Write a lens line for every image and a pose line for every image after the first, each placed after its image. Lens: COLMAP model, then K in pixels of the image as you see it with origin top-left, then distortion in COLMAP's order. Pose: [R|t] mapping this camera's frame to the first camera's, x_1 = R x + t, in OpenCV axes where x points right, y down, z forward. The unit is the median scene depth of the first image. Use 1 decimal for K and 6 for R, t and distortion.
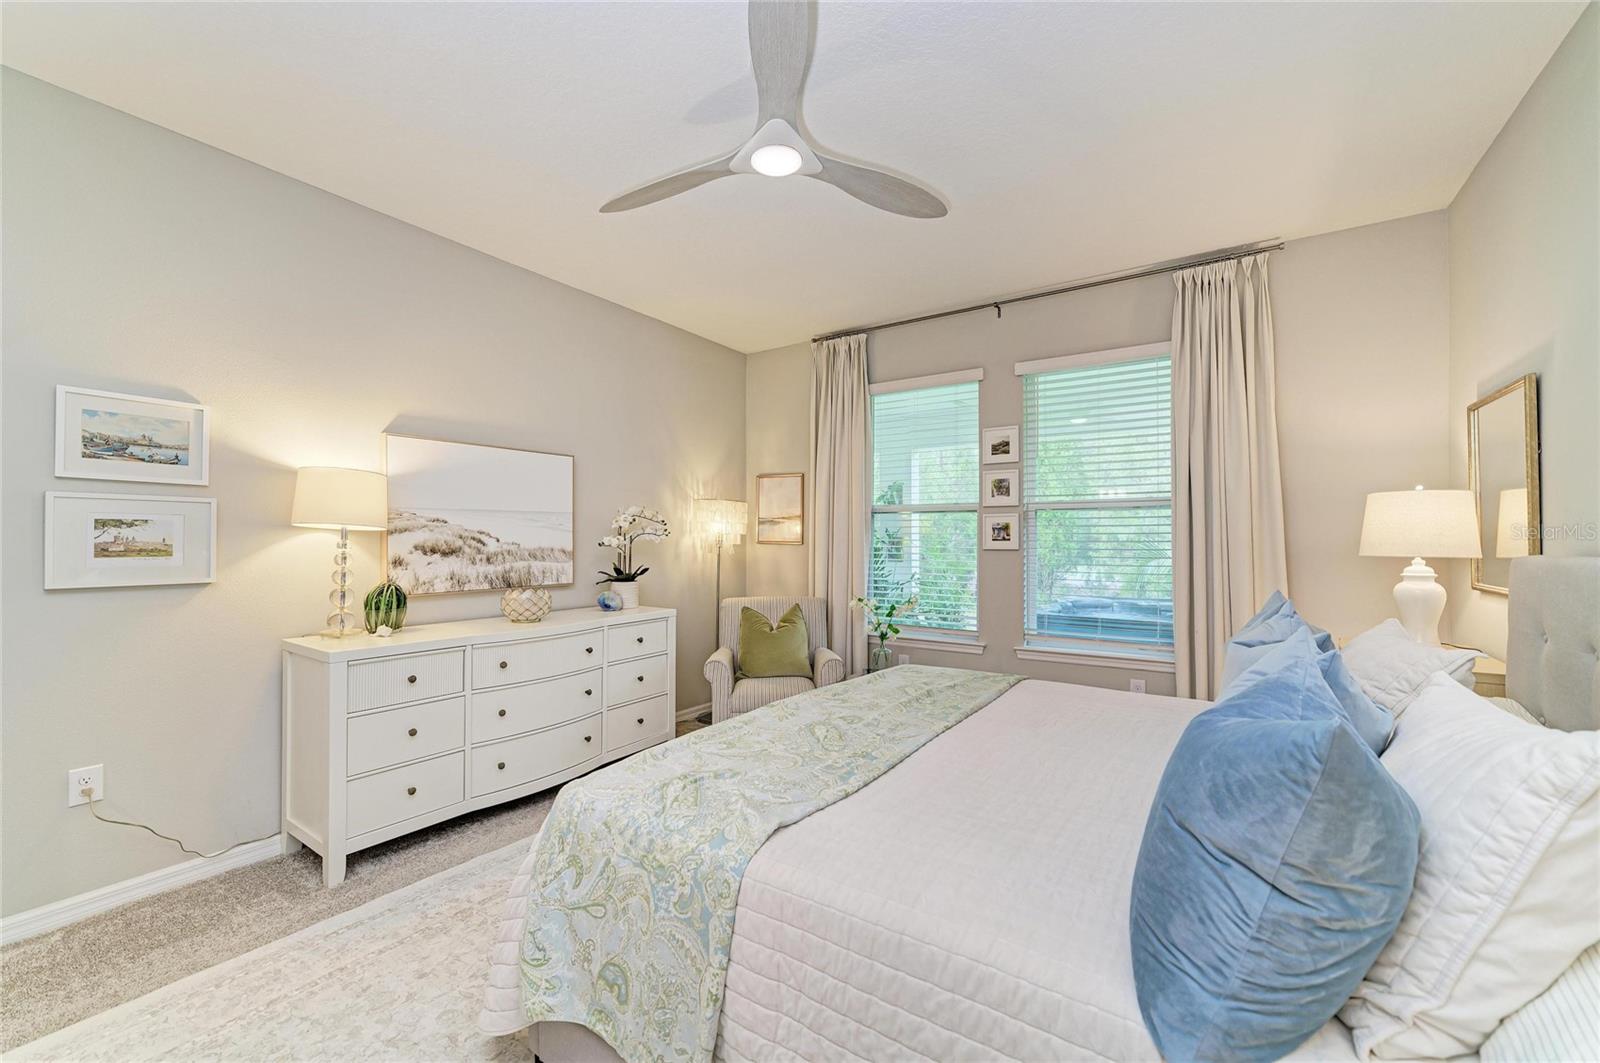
lens RADIAL K [[649.9, 0, 798.8], [0, 649.9, 534.9], [0, 0, 1]] dist [-0.015212, 0.004885]
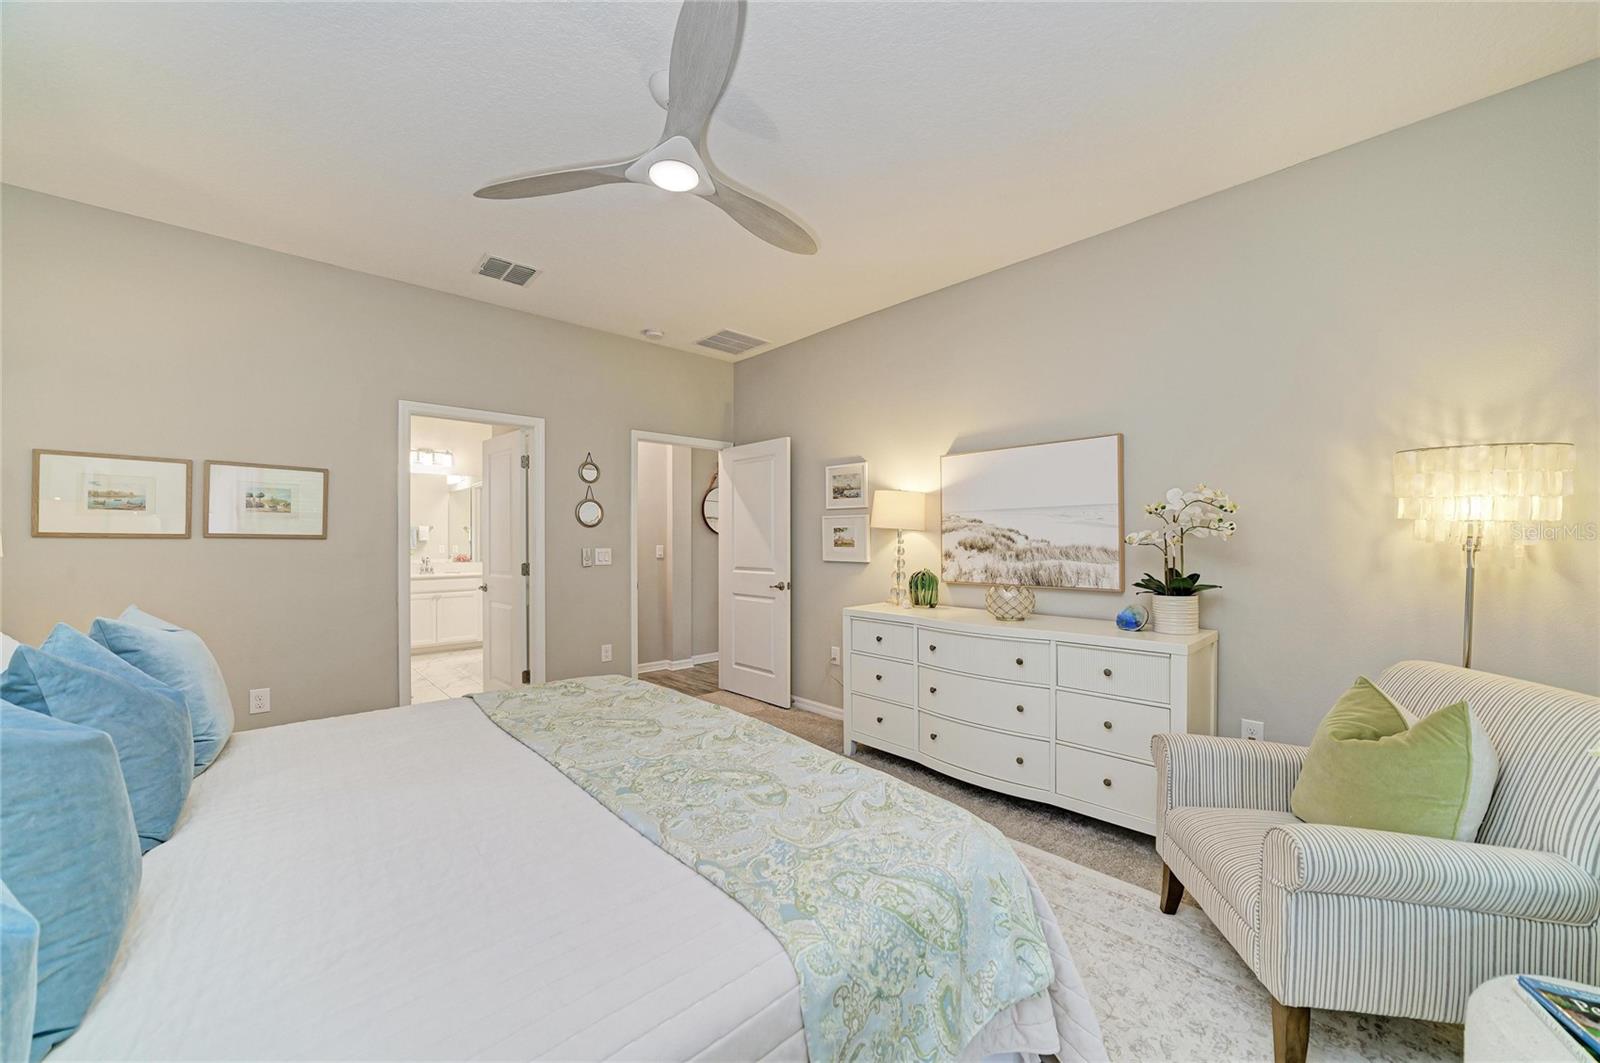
lens RADIAL K [[588.9, 0, 794.3], [0, 588.9, 536.1], [0, 0, 1]] dist [-0.020699, 0.004867]
pose [[-0.231534, -0.008741, -0.972787, 0.543189], [0.007618, 0.999913, -0.010798, 0.013959], [0.972797, -0.009910, -0.231448, 0.914993]]
